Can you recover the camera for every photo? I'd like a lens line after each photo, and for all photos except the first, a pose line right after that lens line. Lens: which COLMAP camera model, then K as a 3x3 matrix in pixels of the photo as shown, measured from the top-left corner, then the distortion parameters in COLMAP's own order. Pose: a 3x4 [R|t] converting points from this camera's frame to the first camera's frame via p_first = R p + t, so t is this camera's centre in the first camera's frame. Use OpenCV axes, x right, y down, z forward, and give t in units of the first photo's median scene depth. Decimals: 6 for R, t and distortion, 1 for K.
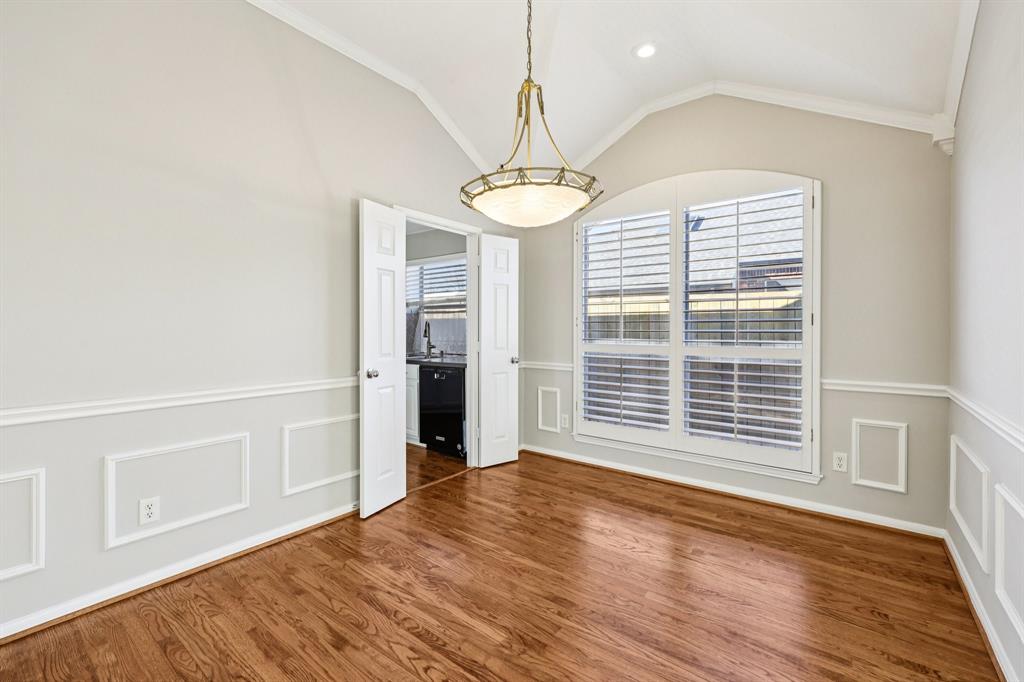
lens RADIAL K [[433.5, 0, 507.3], [0, 433.5, 327.2], [0, 0, 1]] dist [-0.000504, -0.000008]
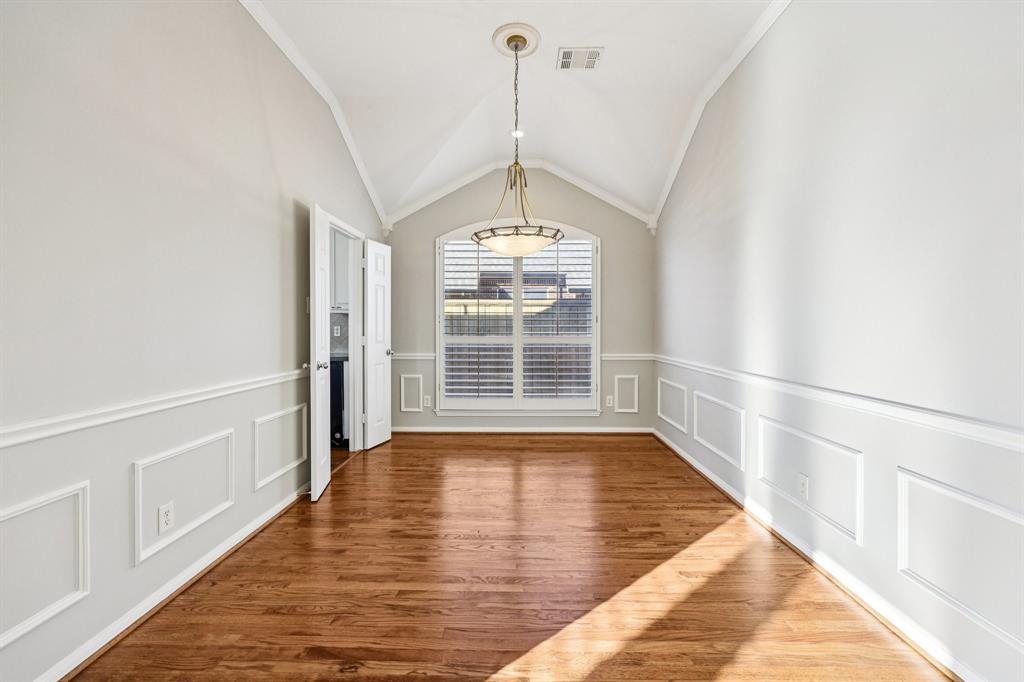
lens RADIAL K [[422.4, 0, 510.2], [0, 422.4, 323.9], [0, 0, 1]] dist [-0.001007, 0.000199]
pose [[0.801366, 0.003417, 0.598165, -0.553652], [-0.001070, 0.999990, -0.004279, 0.007333], [-0.598173, 0.002789, 0.801362, -0.120702]]
